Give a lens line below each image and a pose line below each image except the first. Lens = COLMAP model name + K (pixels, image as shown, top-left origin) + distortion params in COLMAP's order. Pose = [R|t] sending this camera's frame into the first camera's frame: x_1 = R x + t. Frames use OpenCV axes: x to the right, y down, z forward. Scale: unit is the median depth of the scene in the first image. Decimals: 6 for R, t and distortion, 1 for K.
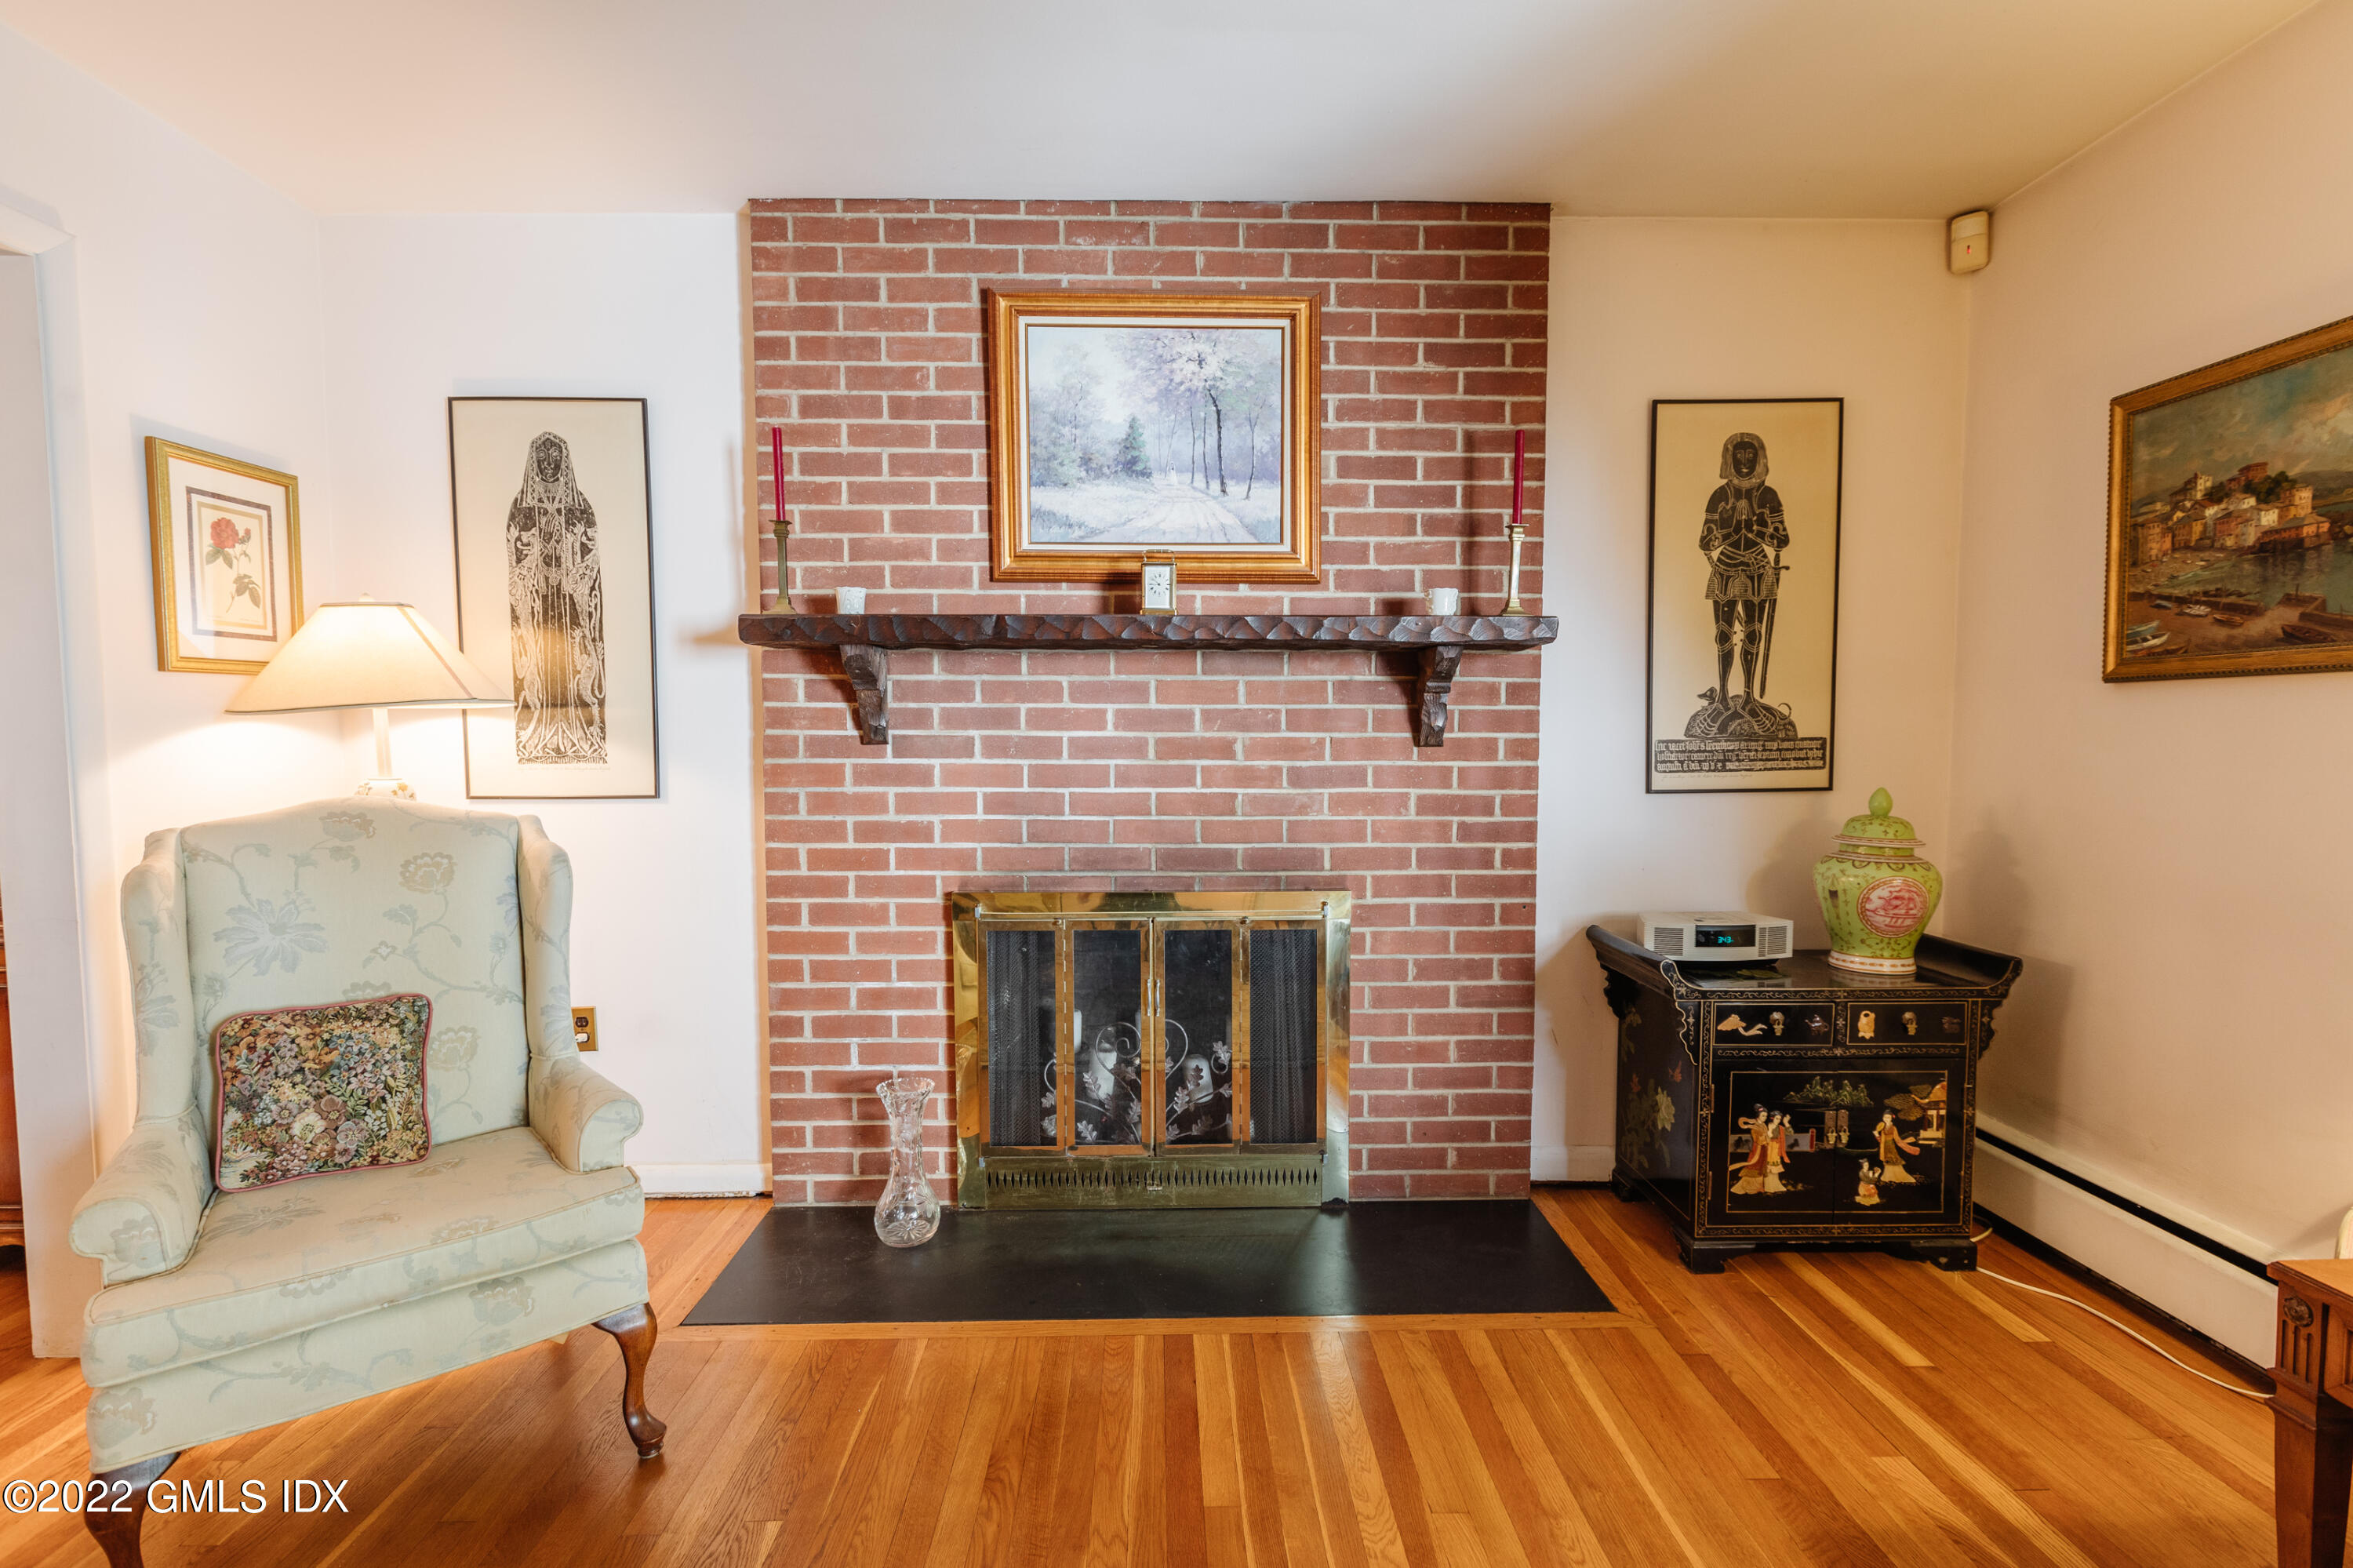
lens RADIAL K [[1067.5, 0, 1176.5], [0, 1067.5, 797.5], [0, 0, 1]] dist [-0.000431, 0.000283]
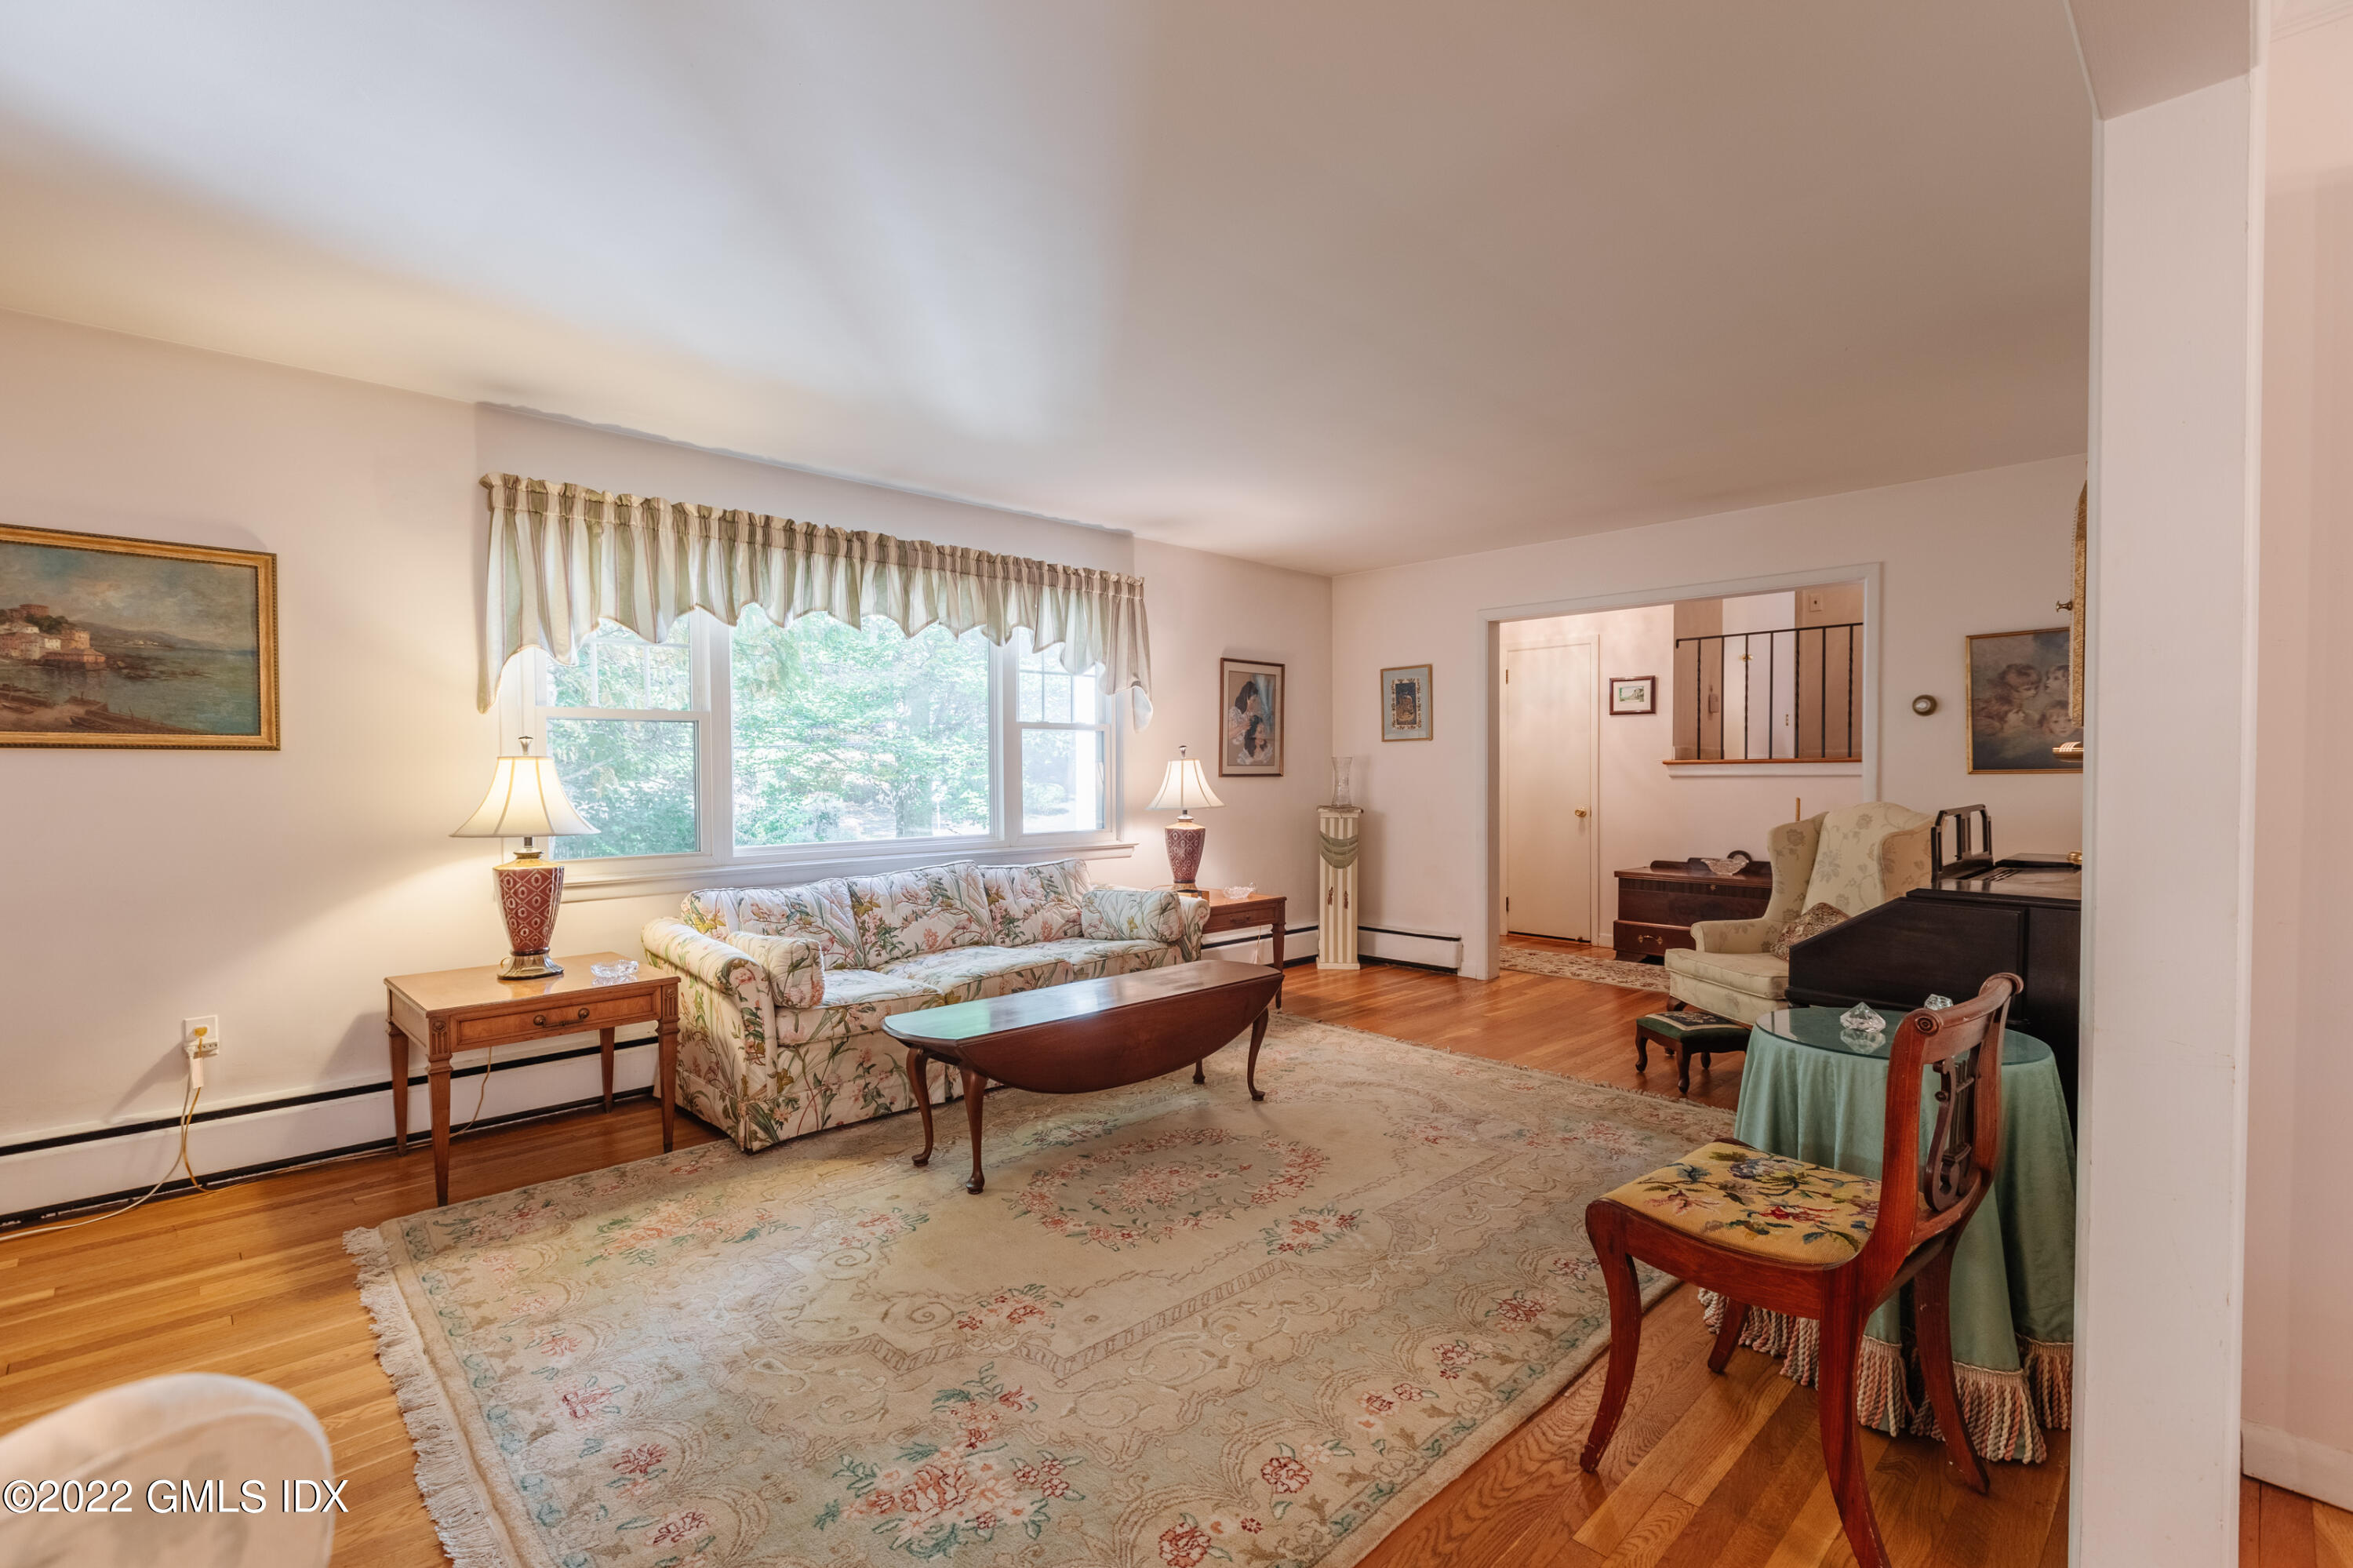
lens RADIAL K [[1067.5, 0, 1175.1], [0, 1067.5, 795.4], [0, 0, 1]] dist [-0.000431, 0.000283]
pose [[-0.684904, -0.010575, 0.728556, -0.852467], [0.051138, 0.996731, 0.062542, -0.045337], [-0.726836, 0.080092, -0.682125, 0.653821]]
